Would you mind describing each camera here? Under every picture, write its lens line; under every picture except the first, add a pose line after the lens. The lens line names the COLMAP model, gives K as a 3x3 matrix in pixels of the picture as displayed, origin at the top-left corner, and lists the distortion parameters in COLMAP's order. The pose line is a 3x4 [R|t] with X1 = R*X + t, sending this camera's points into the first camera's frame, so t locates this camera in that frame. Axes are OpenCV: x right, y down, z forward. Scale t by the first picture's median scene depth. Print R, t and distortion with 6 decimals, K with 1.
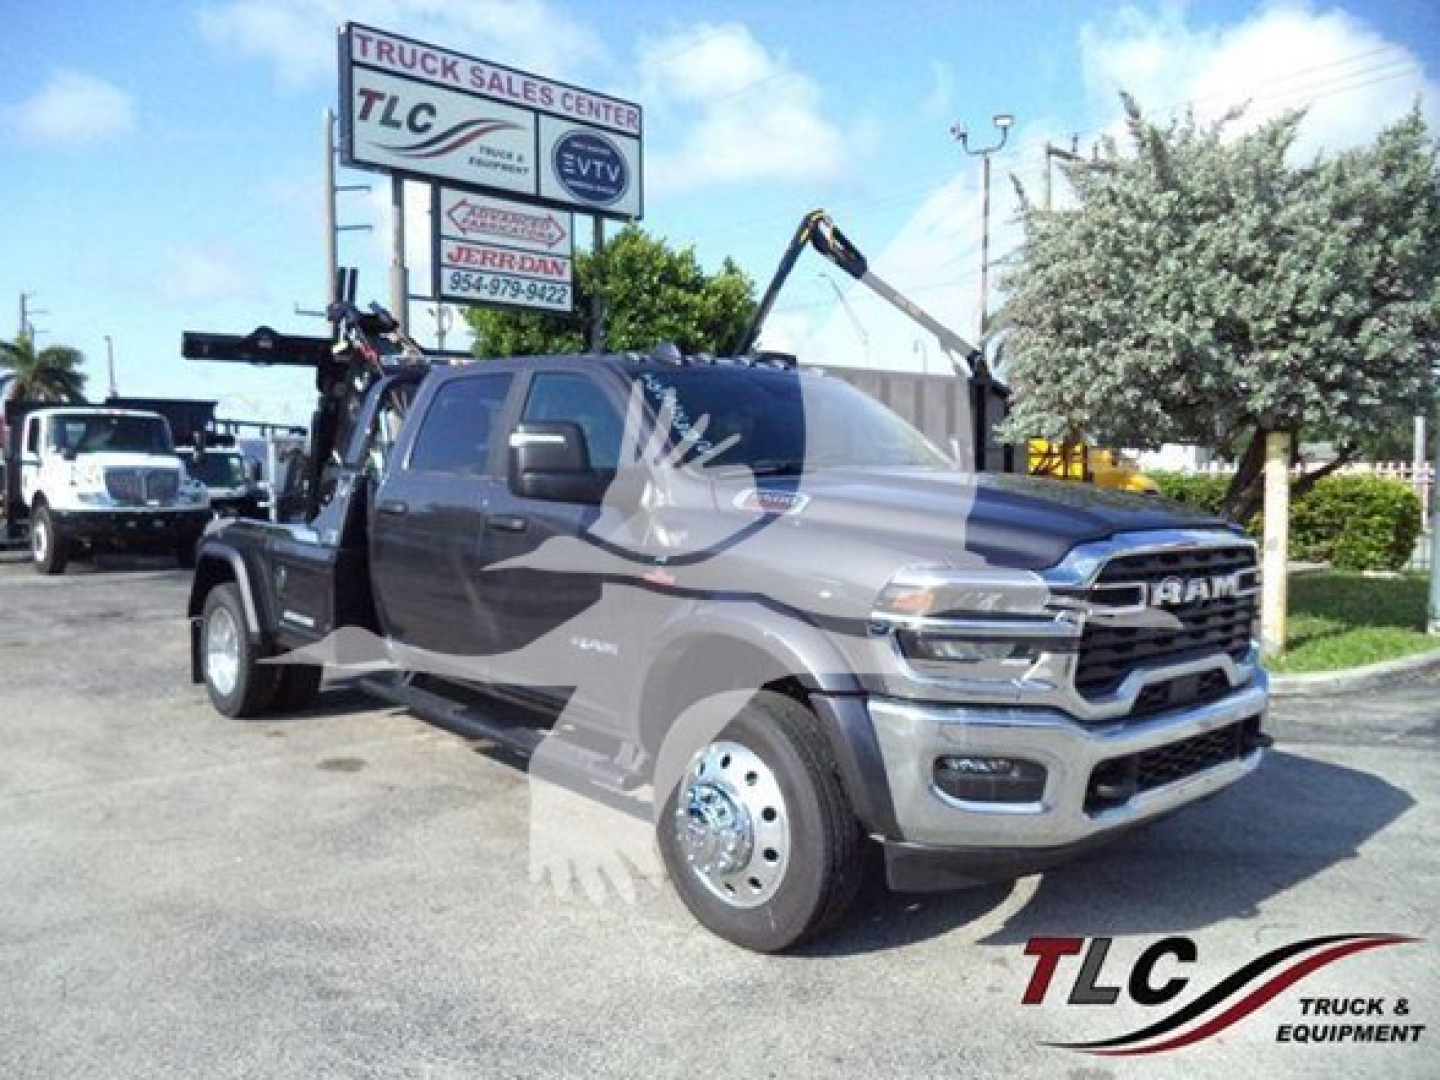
lens RADIAL K [[1166.9, 0, 723.5], [0, 1166.9, 536.9], [0, 0, 1]] dist [-0.028478, 0.001596]
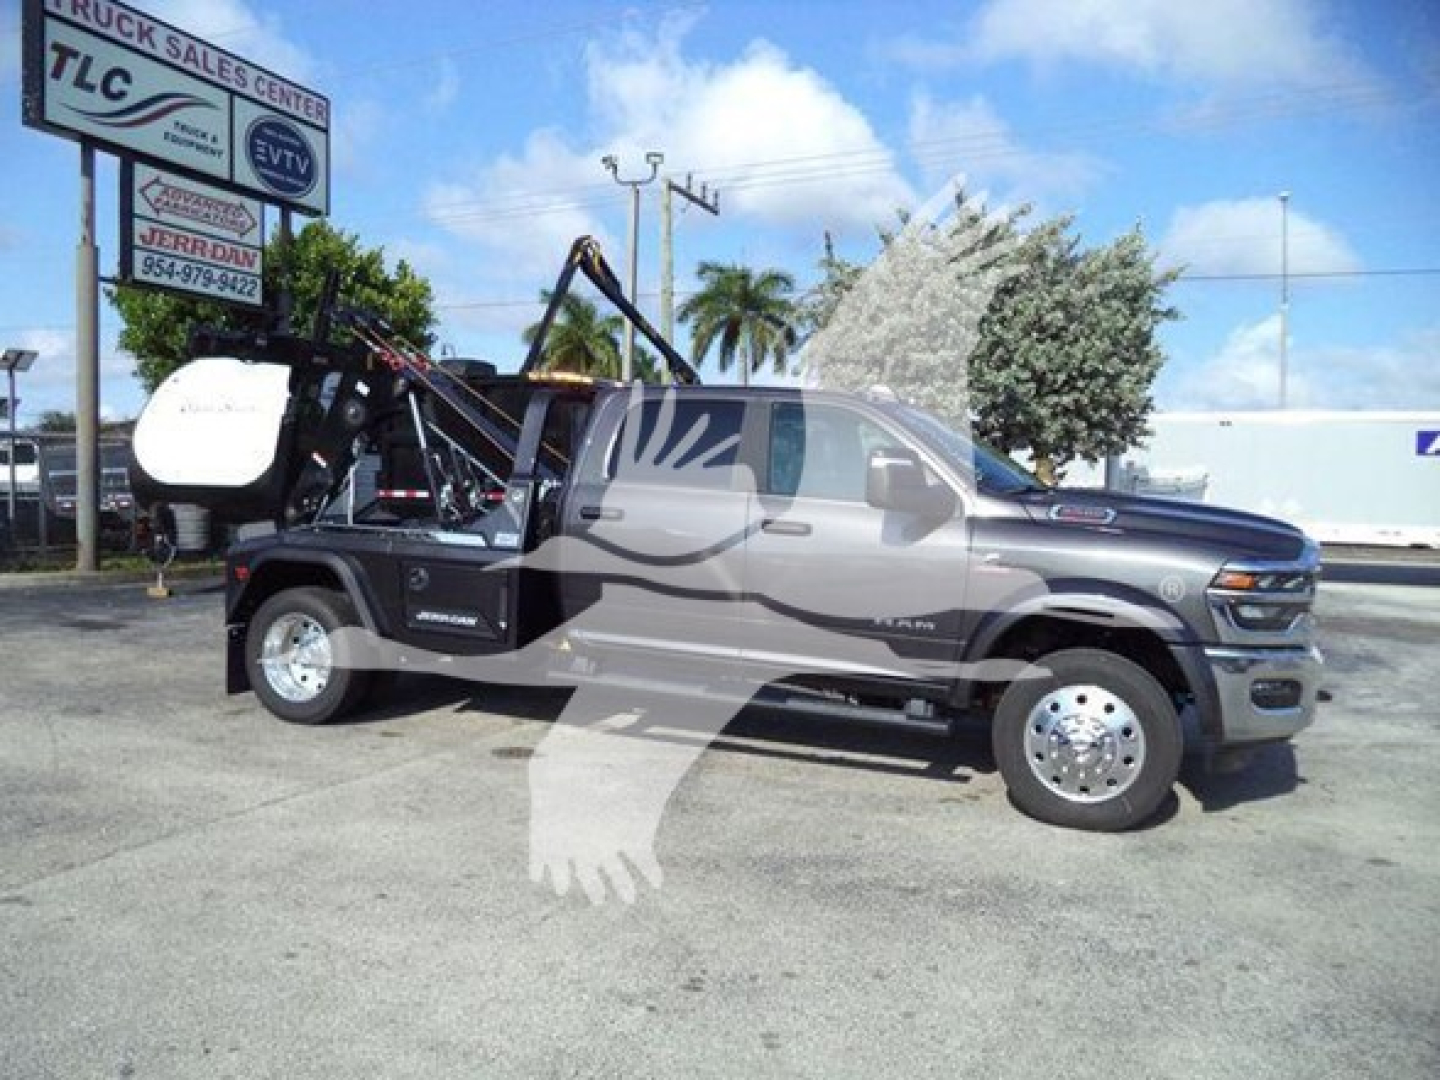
lens RADIAL K [[1166.9, 0, 708.0], [0, 1166.9, 541.8], [0, 0, 1]] dist [-0.028478, 0.001596]
pose [[0.912126, -0.004539, 0.409884, -0.203212], [0.004307, 0.999990, 0.001490, 0.000069], [-0.409887, 0.000406, 0.912136, -0.018023]]
